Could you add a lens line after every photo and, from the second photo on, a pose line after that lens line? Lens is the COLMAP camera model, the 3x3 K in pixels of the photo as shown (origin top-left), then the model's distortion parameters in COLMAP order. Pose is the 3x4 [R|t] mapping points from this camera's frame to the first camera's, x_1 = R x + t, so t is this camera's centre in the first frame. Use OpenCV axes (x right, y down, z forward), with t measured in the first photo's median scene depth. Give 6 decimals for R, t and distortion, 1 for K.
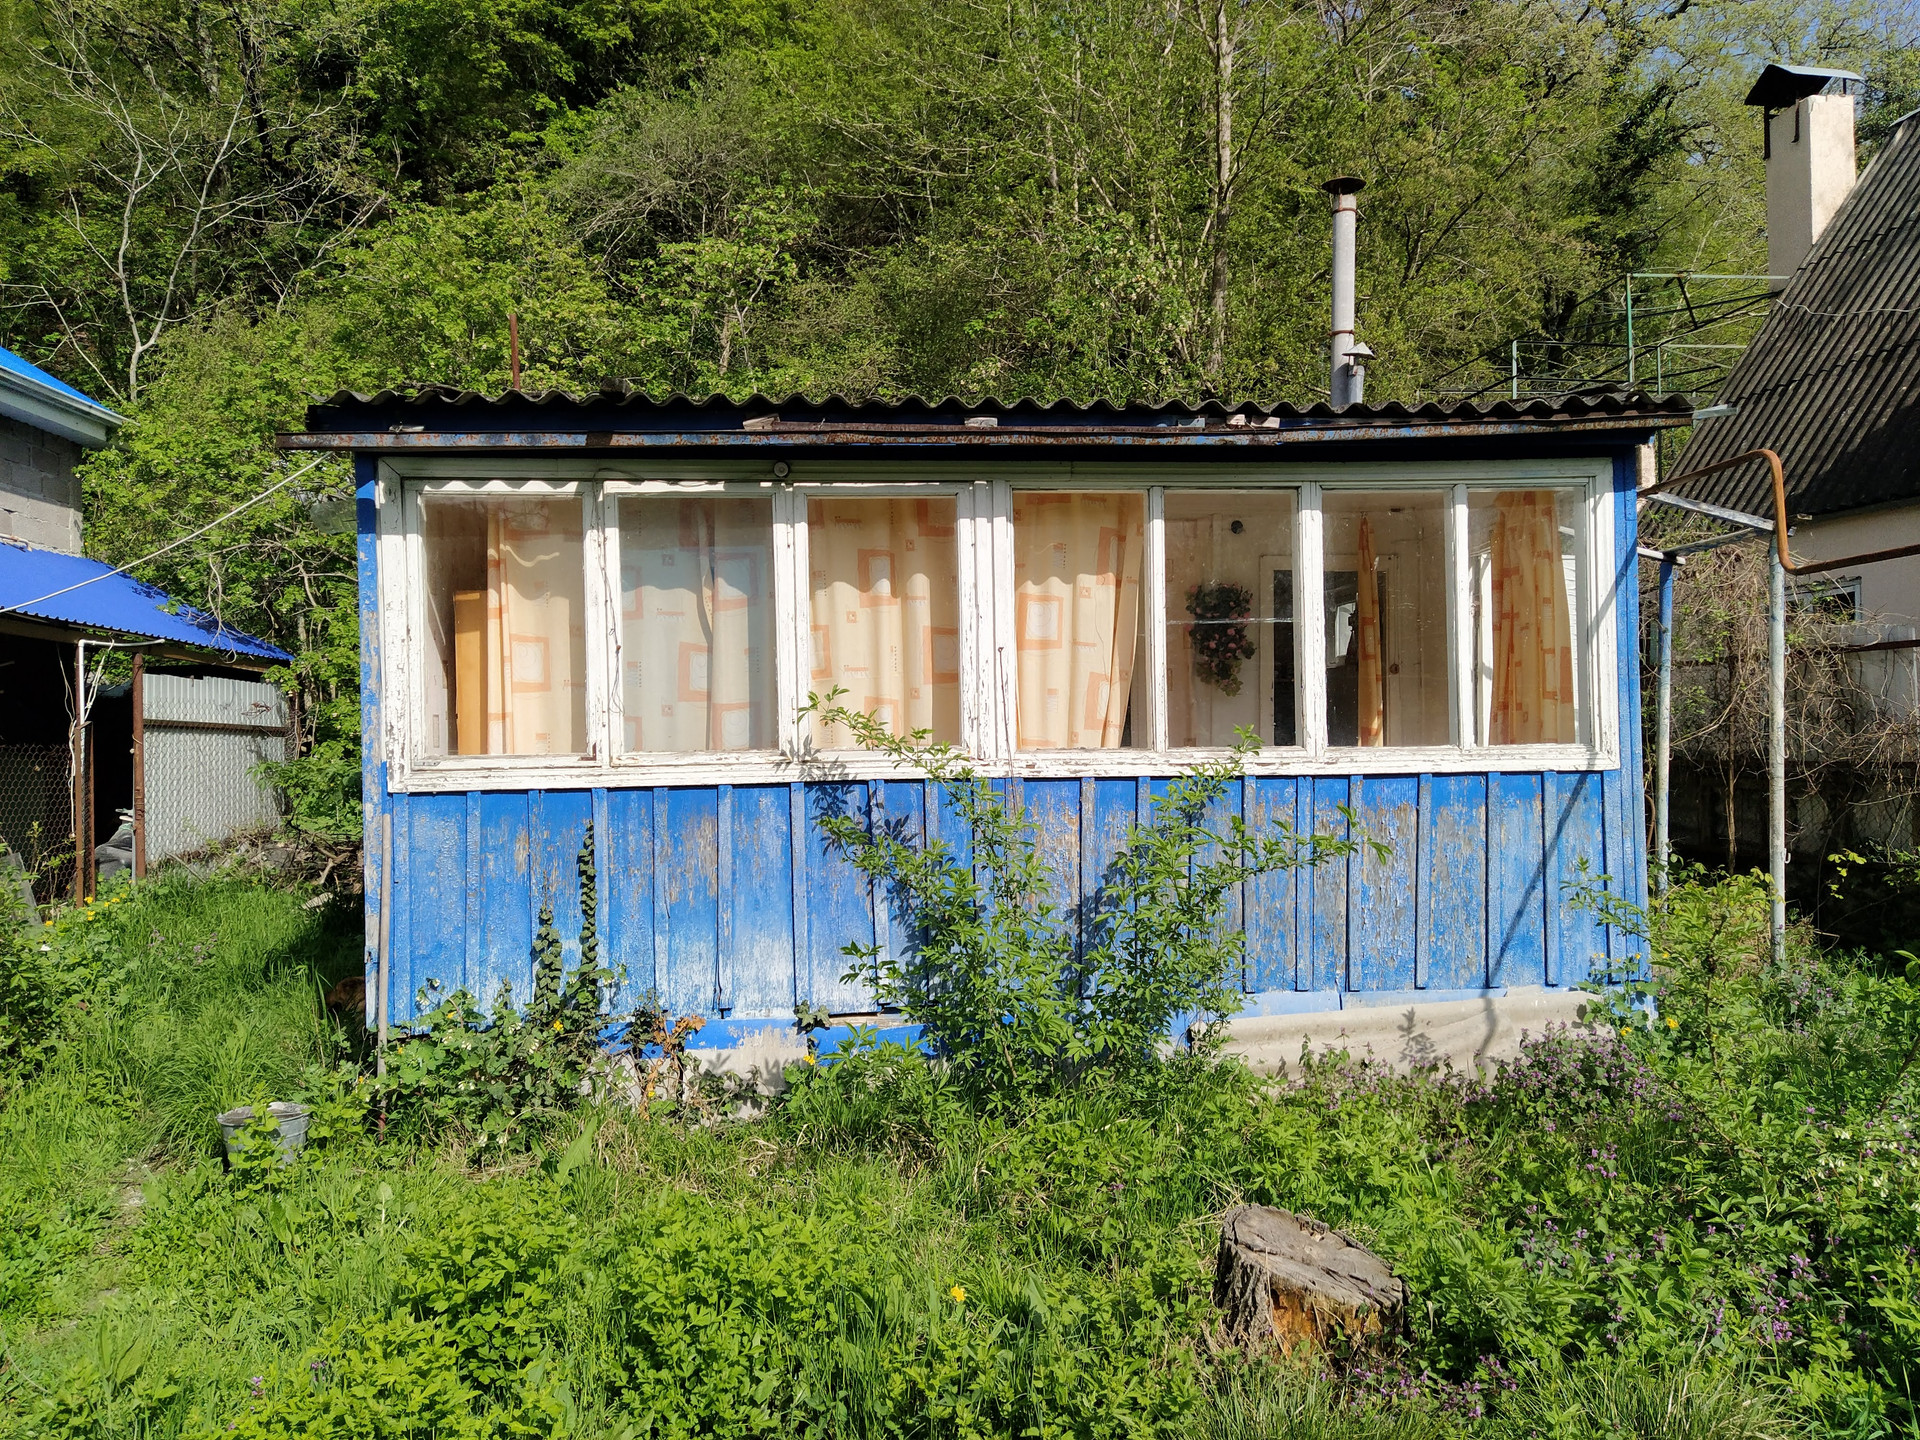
lens RADIAL K [[1483.8, 0, 965.9], [0, 1483.8, 724.2], [0, 0, 1]] dist [0.037224, -0.003434]
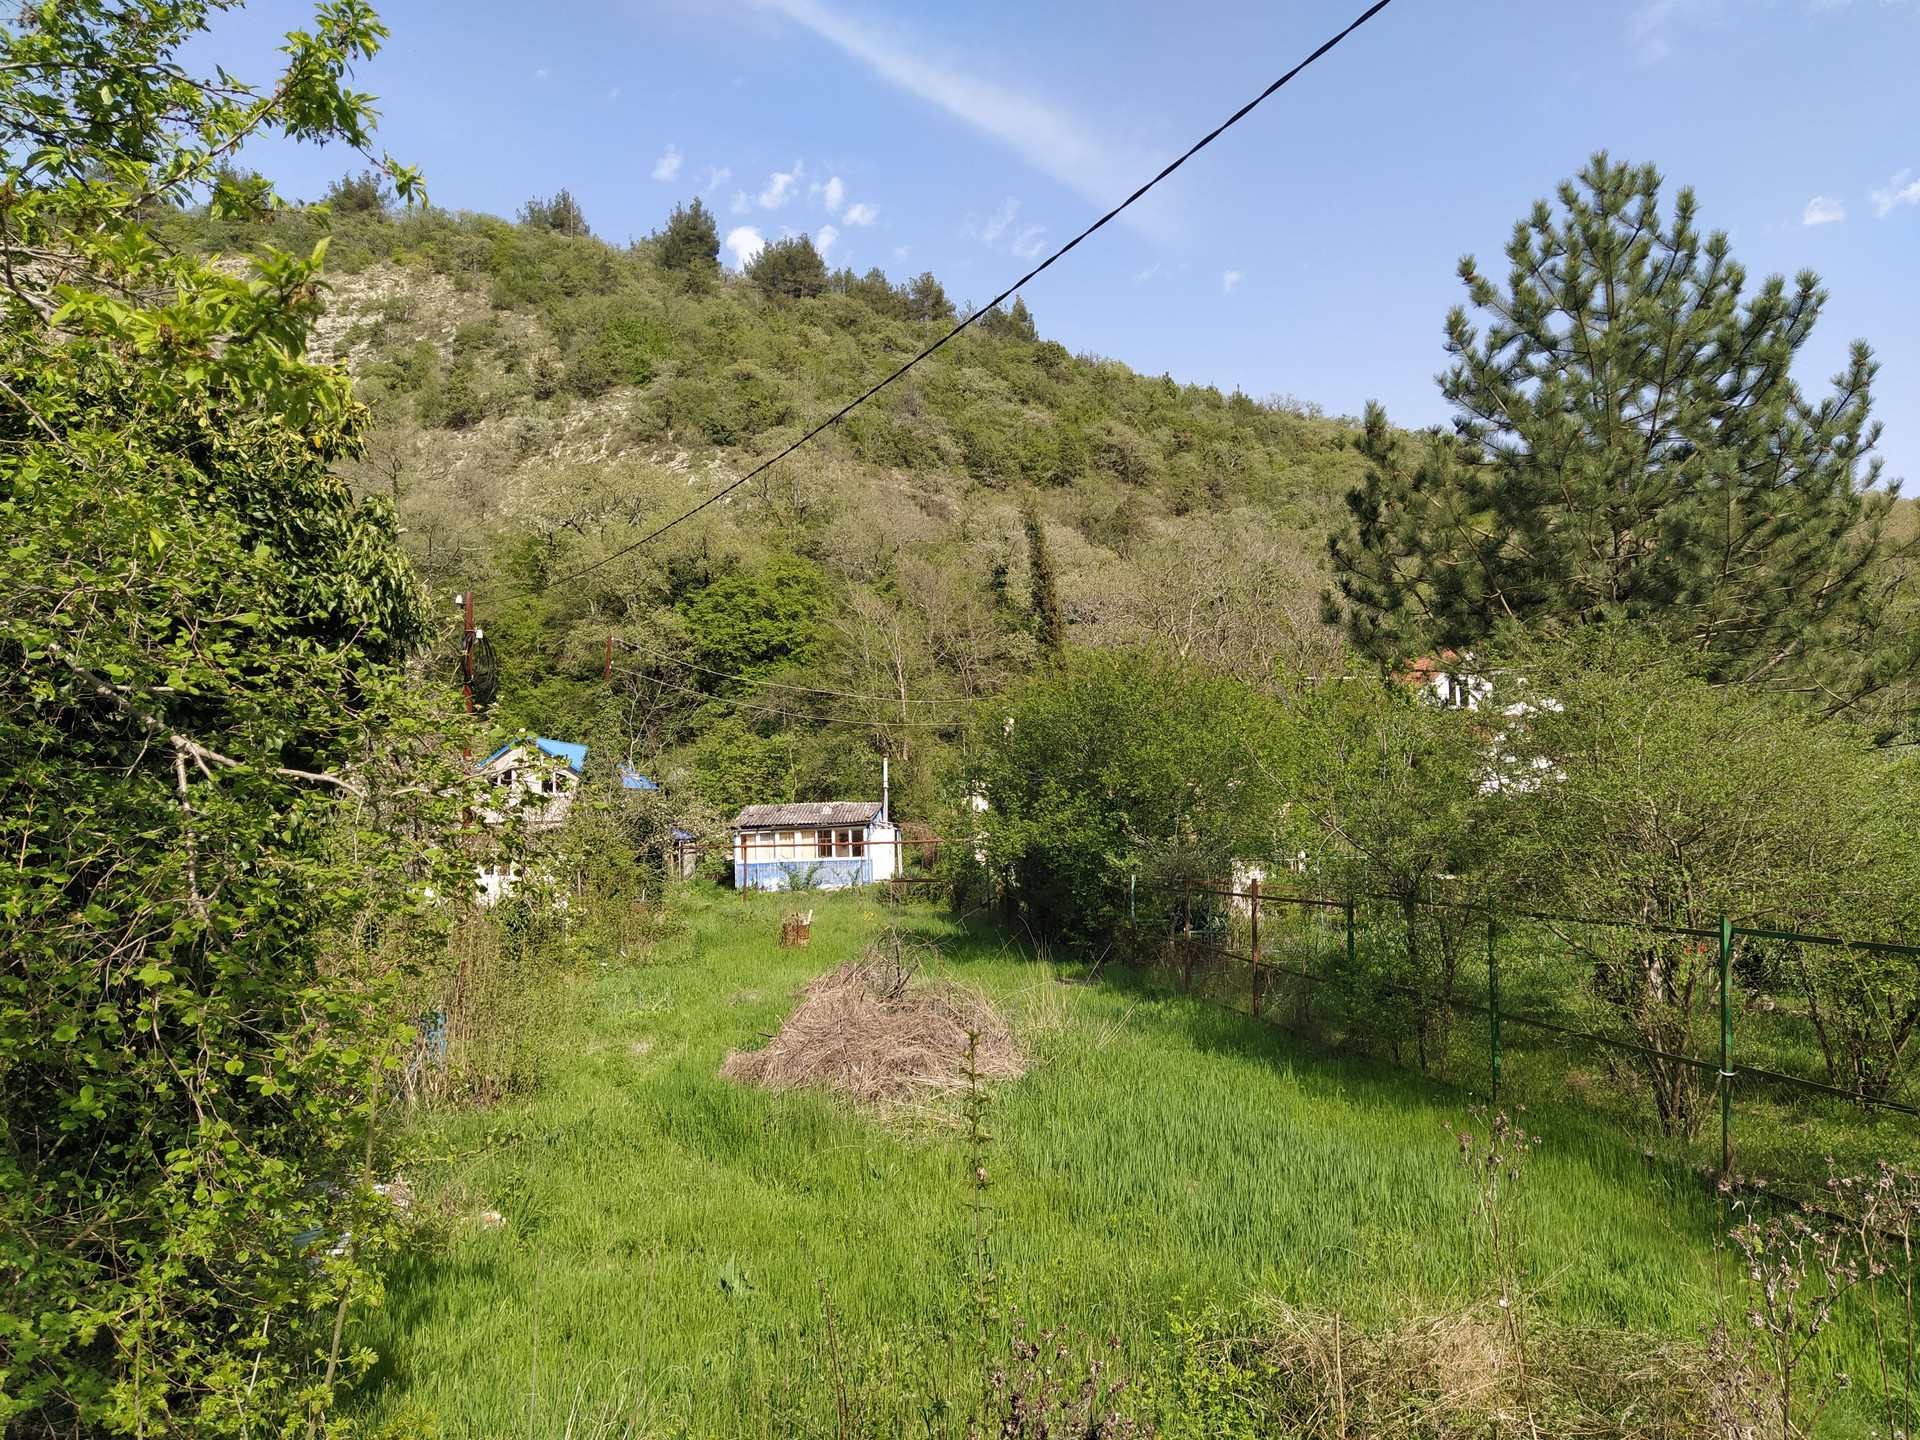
lens RADIAL K [[1483.8, 0, 965.9], [0, 1483.8, 724.2], [0, 0, 1]] dist [0.037224, -0.003434]
pose [[0.994682, -0.022608, -0.100480, 2.107883], [0.018567, 0.998988, -0.040972, -0.445856], [0.101305, 0.038888, 0.994095, -8.599158]]
